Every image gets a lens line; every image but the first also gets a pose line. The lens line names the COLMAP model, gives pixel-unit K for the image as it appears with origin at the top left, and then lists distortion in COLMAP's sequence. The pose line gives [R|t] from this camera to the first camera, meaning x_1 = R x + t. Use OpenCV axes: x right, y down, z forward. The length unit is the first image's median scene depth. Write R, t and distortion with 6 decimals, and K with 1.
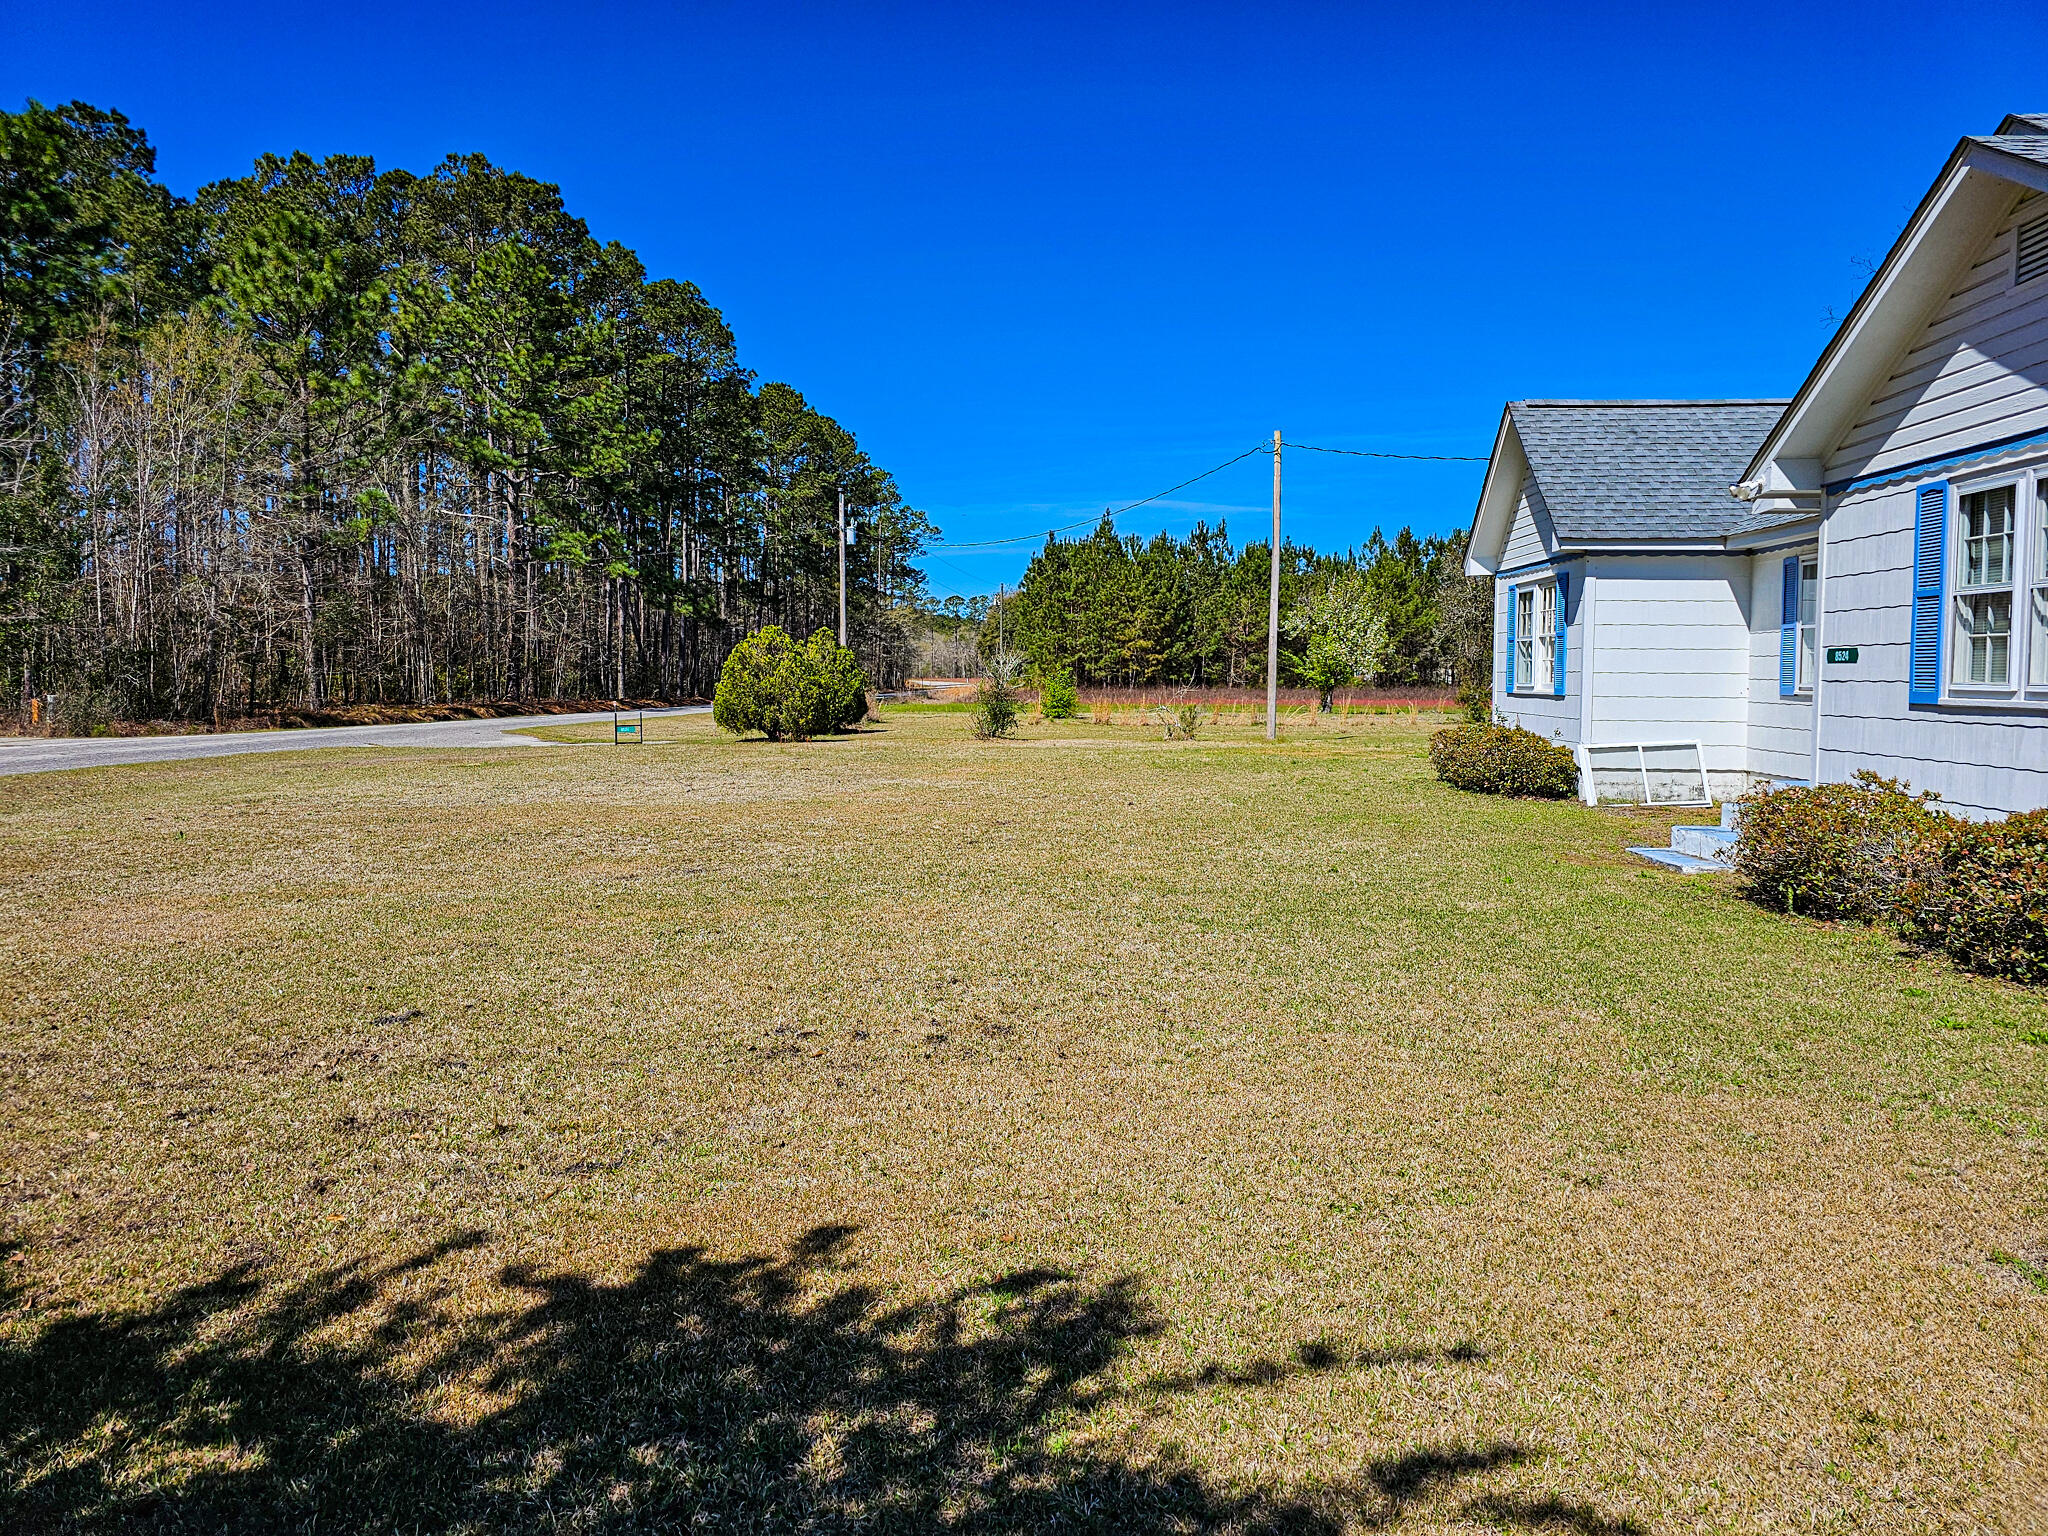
lens RADIAL K [[1382.1, 0, 1000.8], [0, 1382.1, 743.3], [0, 0, 1]] dist [0.054362, -0.038358]
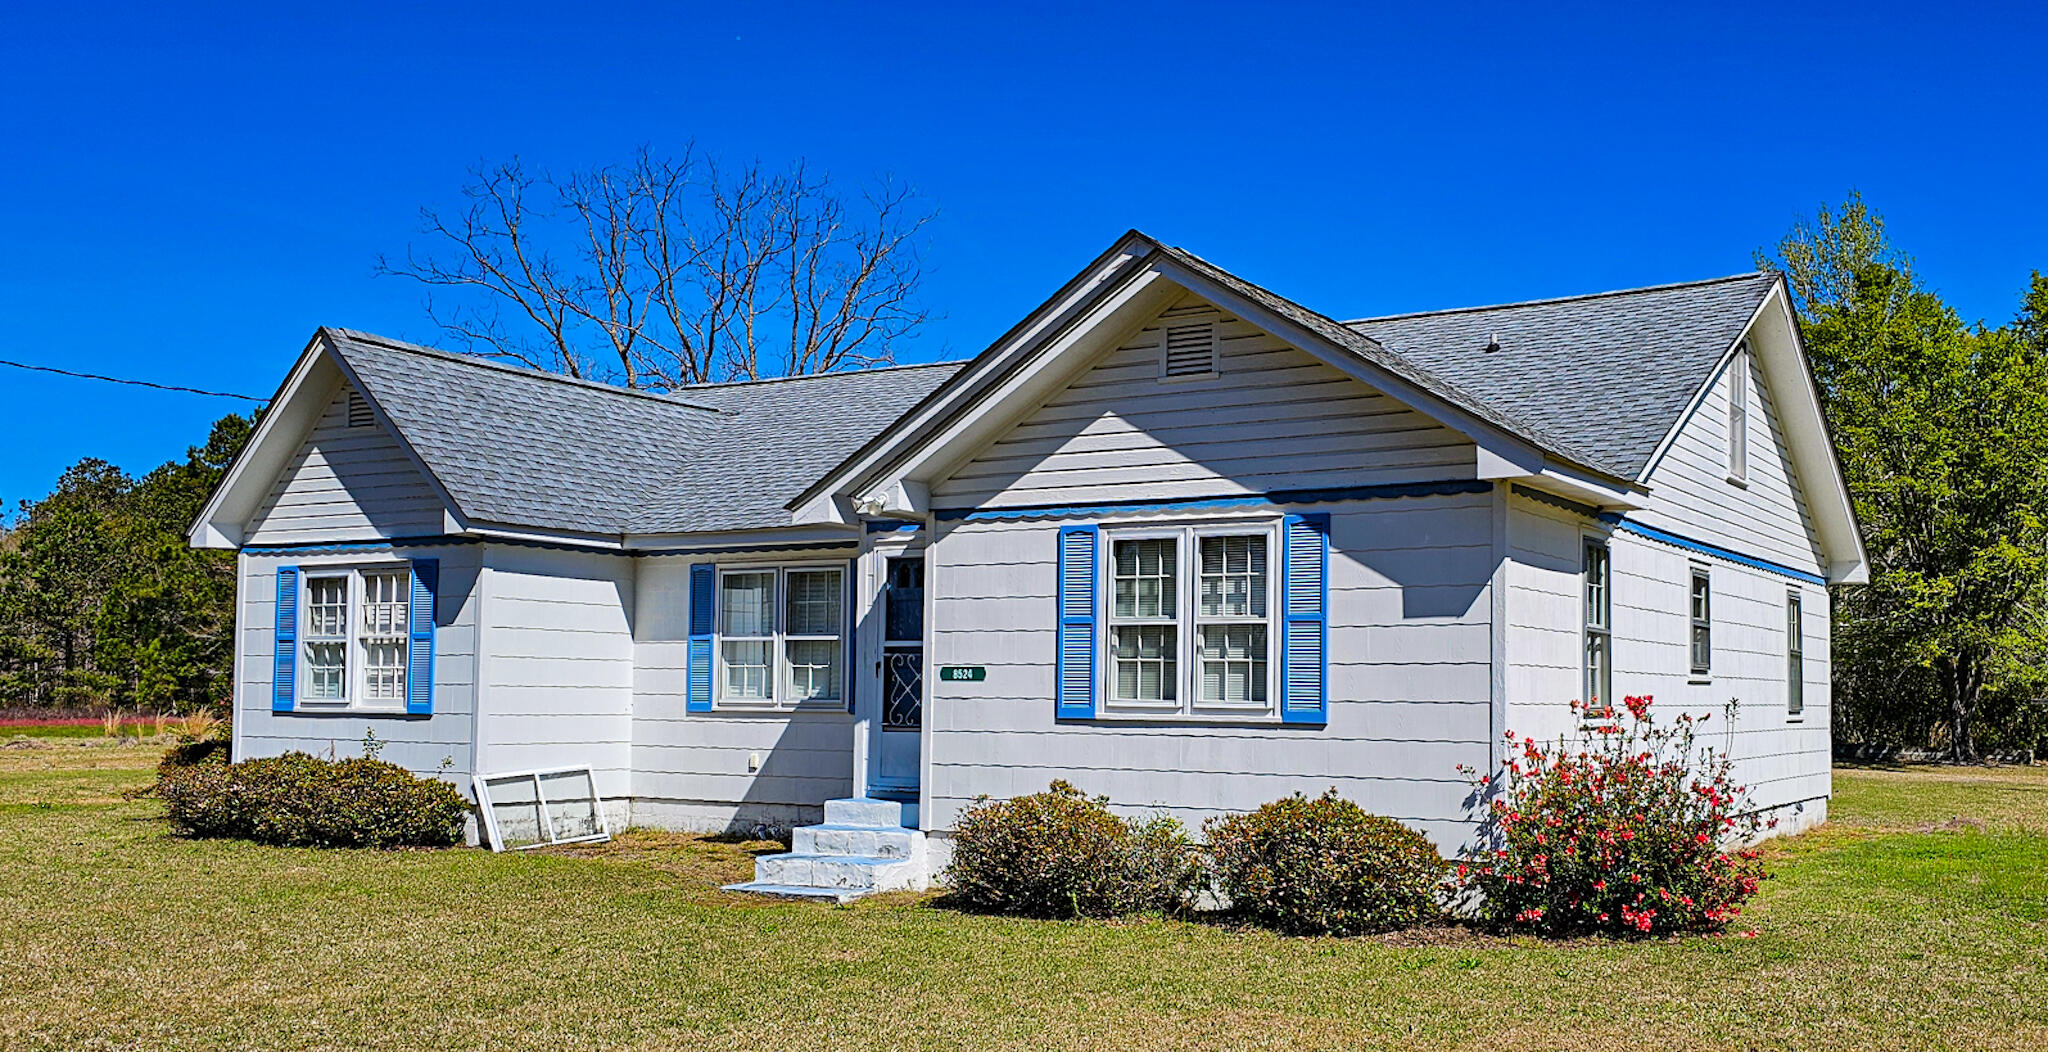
lens RADIAL K [[1850.3, 0, 1155.0], [0, 1850.3, 595.9], [0, 0, 1]] dist [0.056873, -0.043601]
pose [[0.420238, 0.048048, 0.906141, -0.684545], [0.037531, 0.996822, -0.070262, -0.020643], [-0.906637, 0.063535, 0.417099, 0.329596]]
